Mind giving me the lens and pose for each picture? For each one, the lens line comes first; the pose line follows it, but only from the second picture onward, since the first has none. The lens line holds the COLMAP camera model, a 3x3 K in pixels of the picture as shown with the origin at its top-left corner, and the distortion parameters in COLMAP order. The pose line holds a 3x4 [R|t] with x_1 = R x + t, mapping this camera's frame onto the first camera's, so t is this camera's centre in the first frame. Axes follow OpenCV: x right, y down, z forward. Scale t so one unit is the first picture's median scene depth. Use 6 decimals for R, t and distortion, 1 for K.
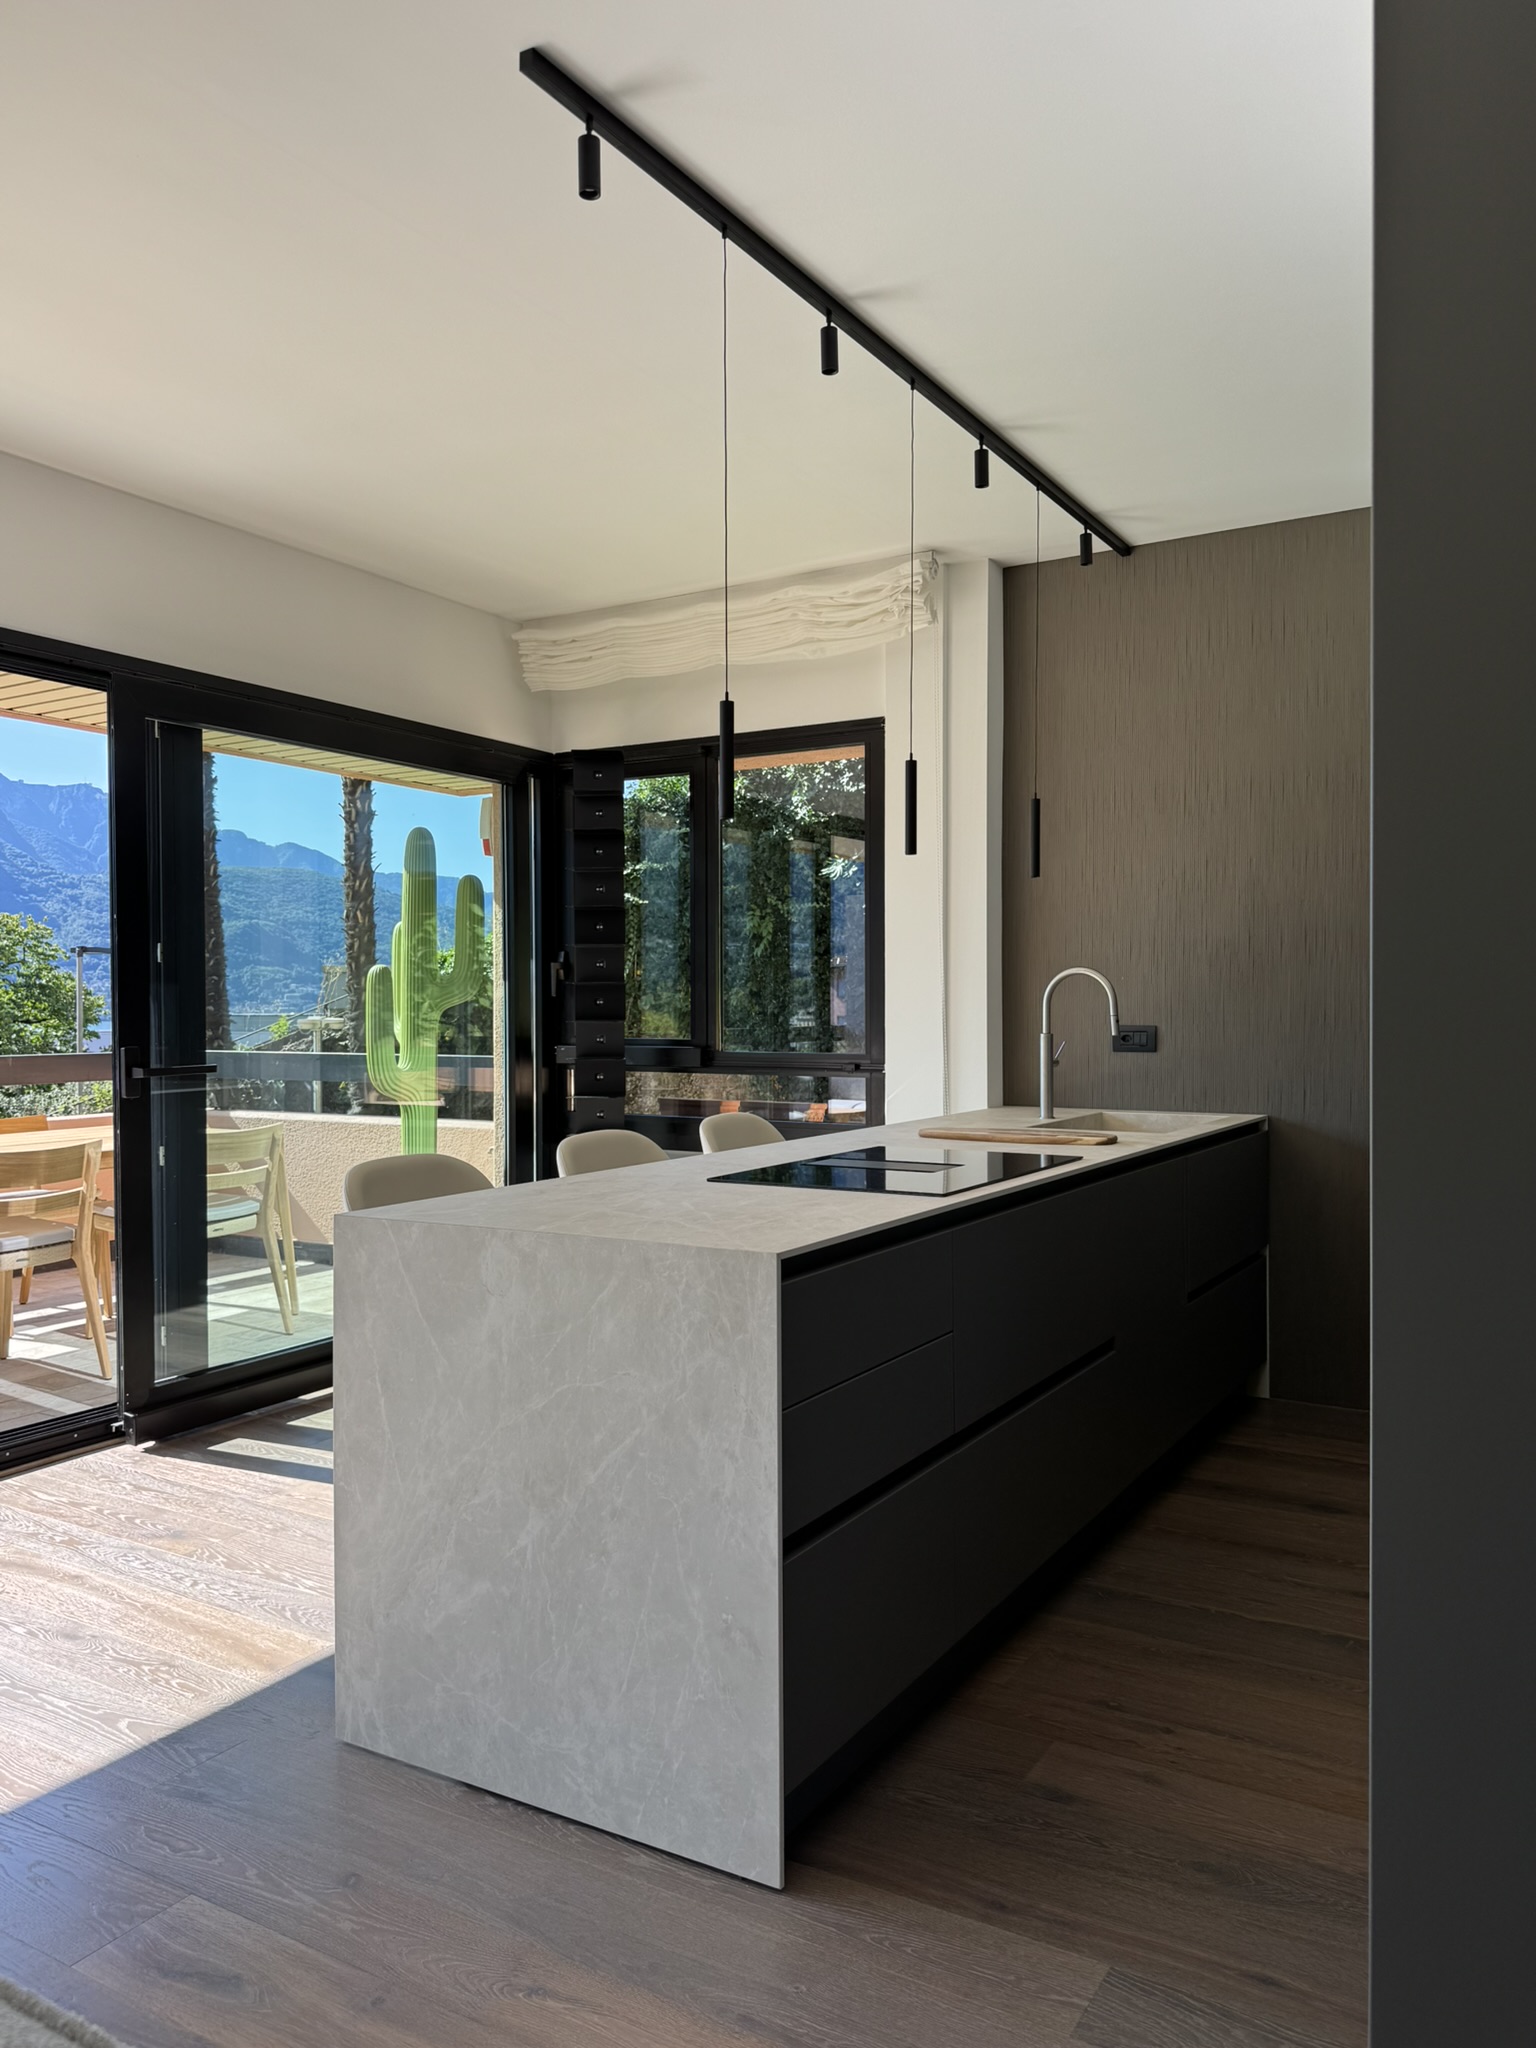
lens RADIAL K [[1522.9, 0, 768.0], [0, 1522.9, 1024.0], [0, 0, 1]] dist [0.010098, -0.006060]
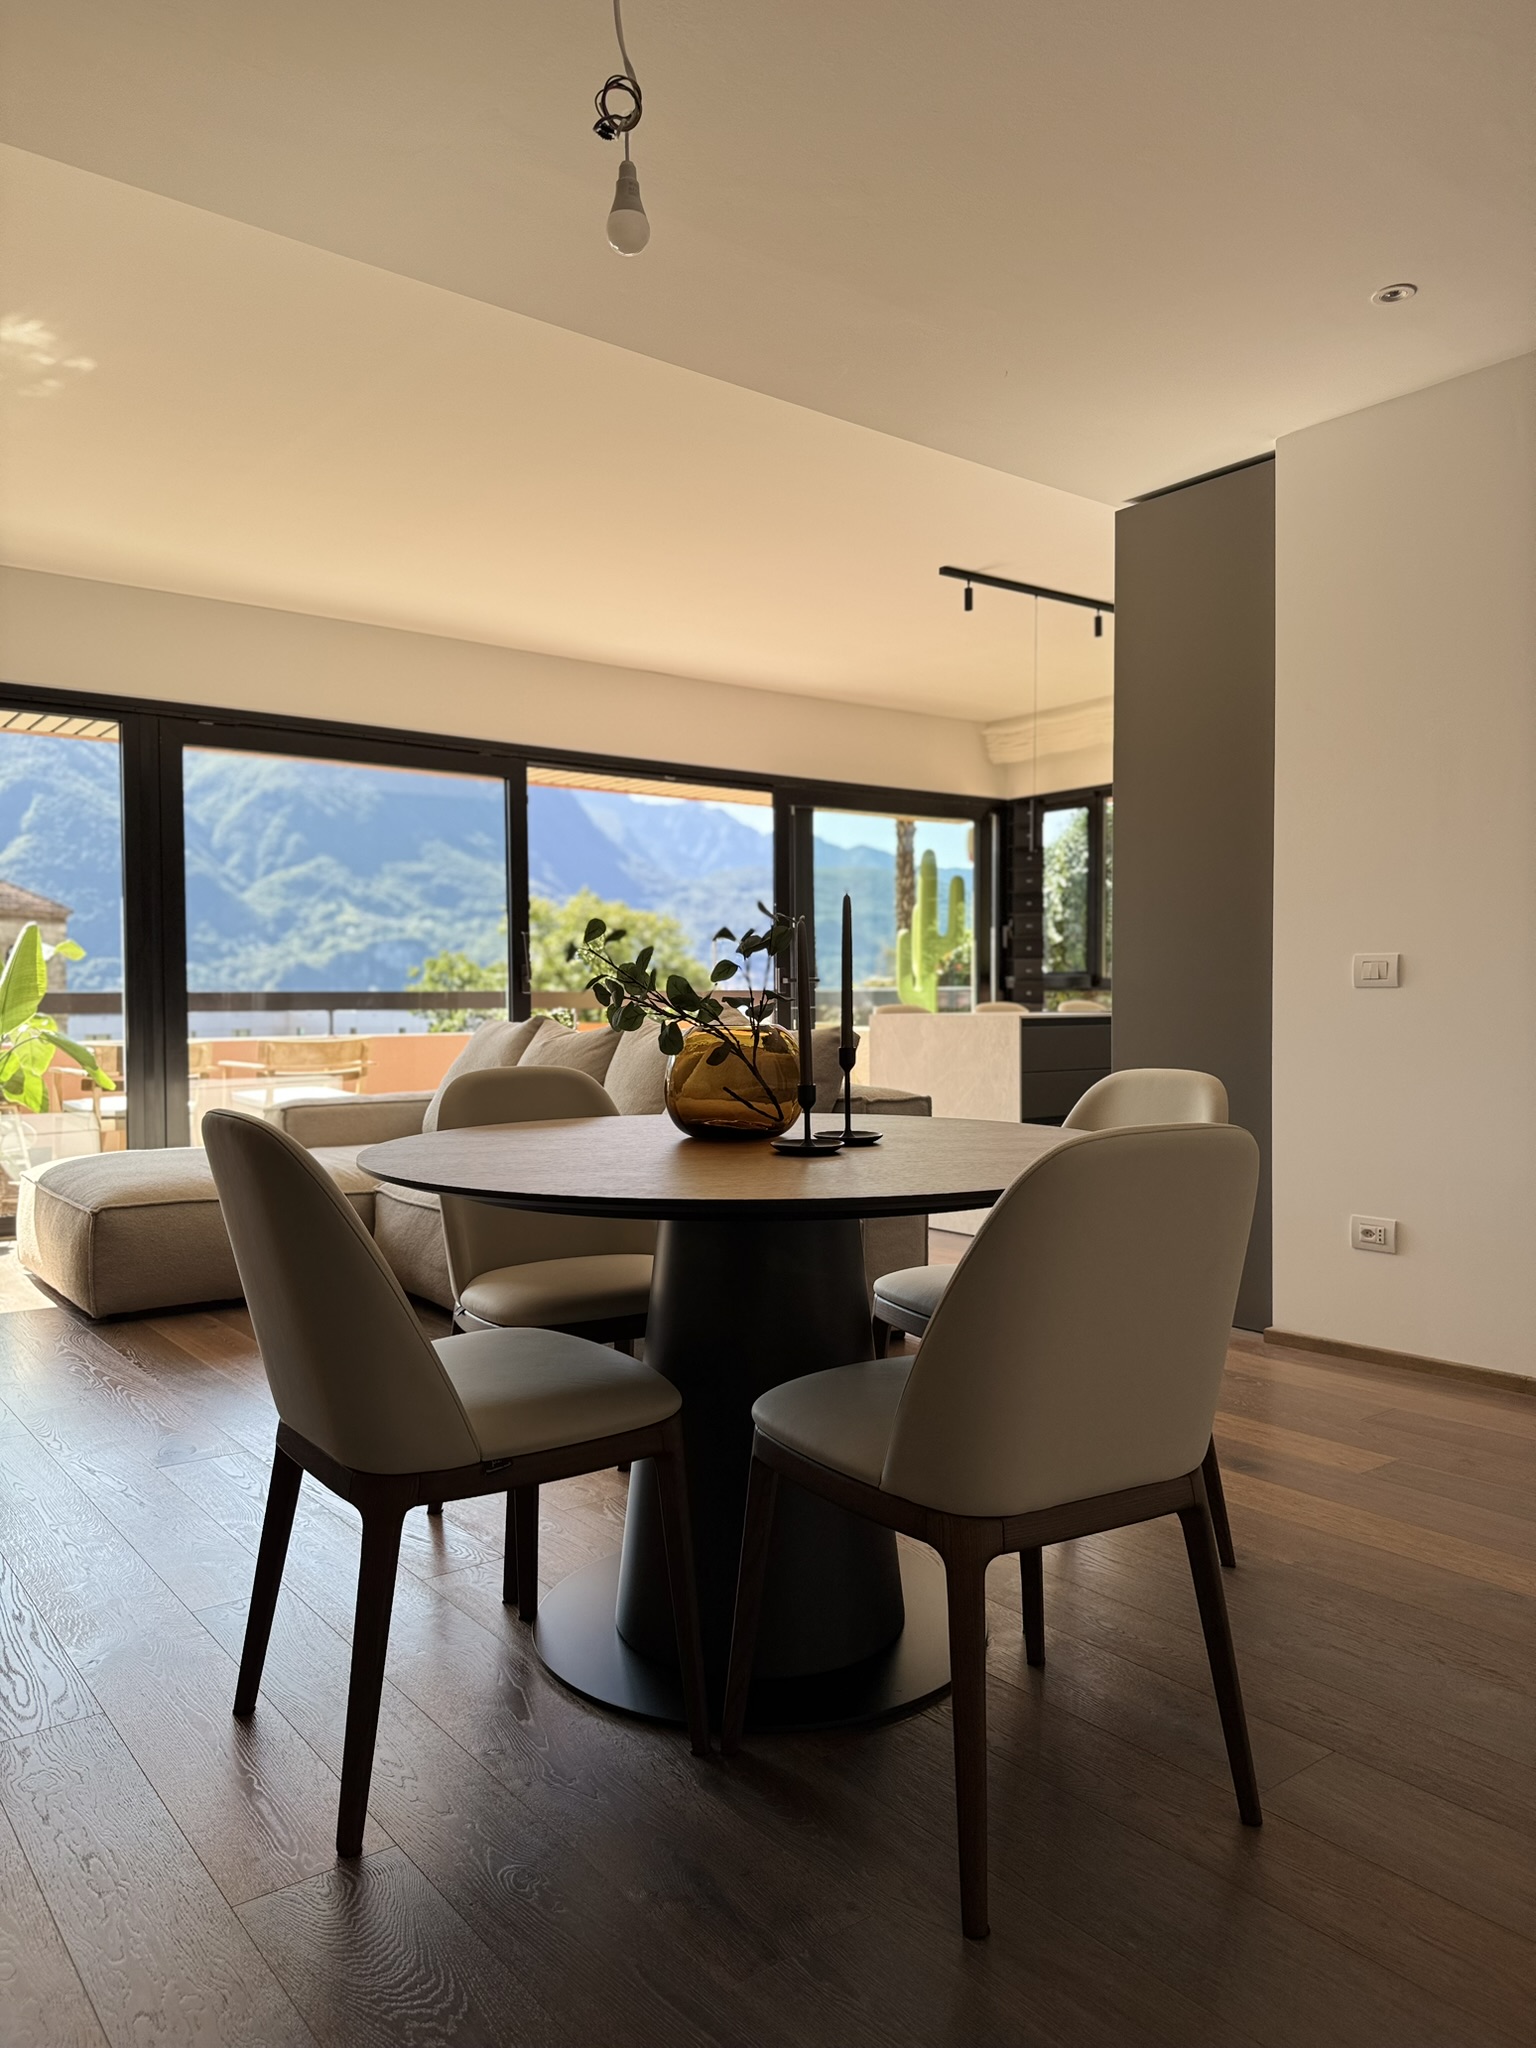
lens RADIAL K [[1437.0, 0, 768.0], [0, 1437.0, 1024.0], [0, 0, 1]] dist [0.035441, -0.001349]
pose [[0.934143, 0.009161, -0.356782, 0.426740], [-0.005799, 0.999928, 0.010493, 0.119764], [0.356852, -0.007733, 0.934129, -1.338107]]
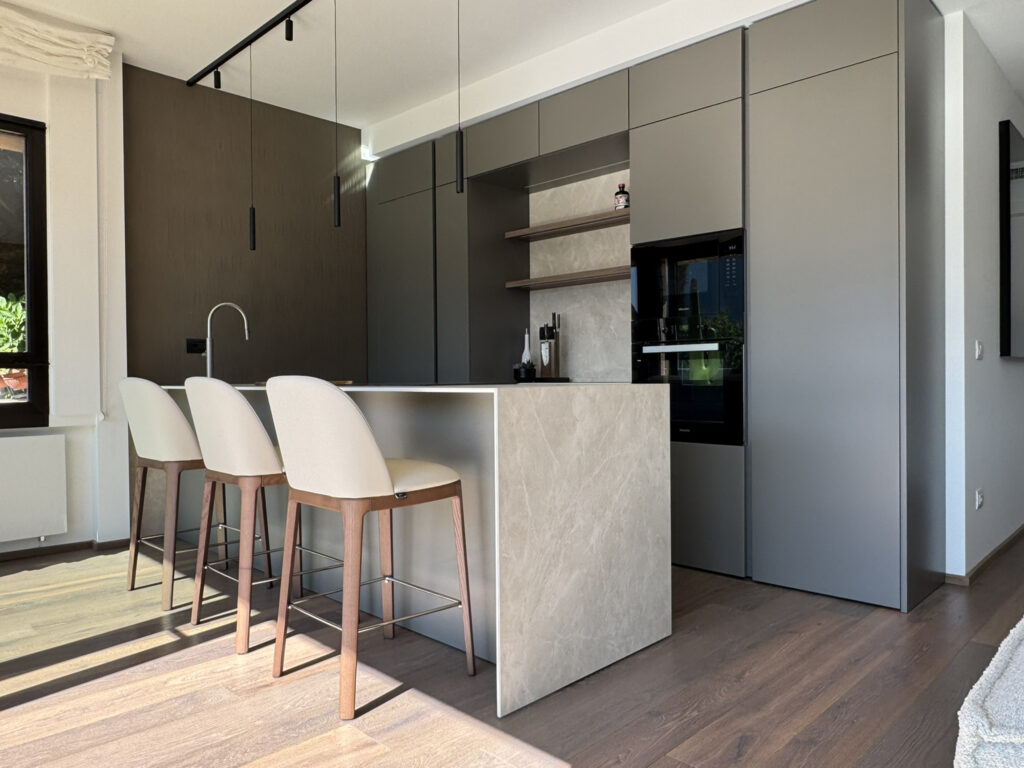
lens RADIAL K [[707.3, 0, 512.0], [0, 707.3, 384.0], [0, 0, 1]] dist [0.010639, 0.000105]
pose [[0.235983, -0.003820, 0.971750, -1.015036], [0.015353, 0.999882, 0.000202, 0.122084], [-0.971636, 0.014872, 0.236014, 0.821328]]
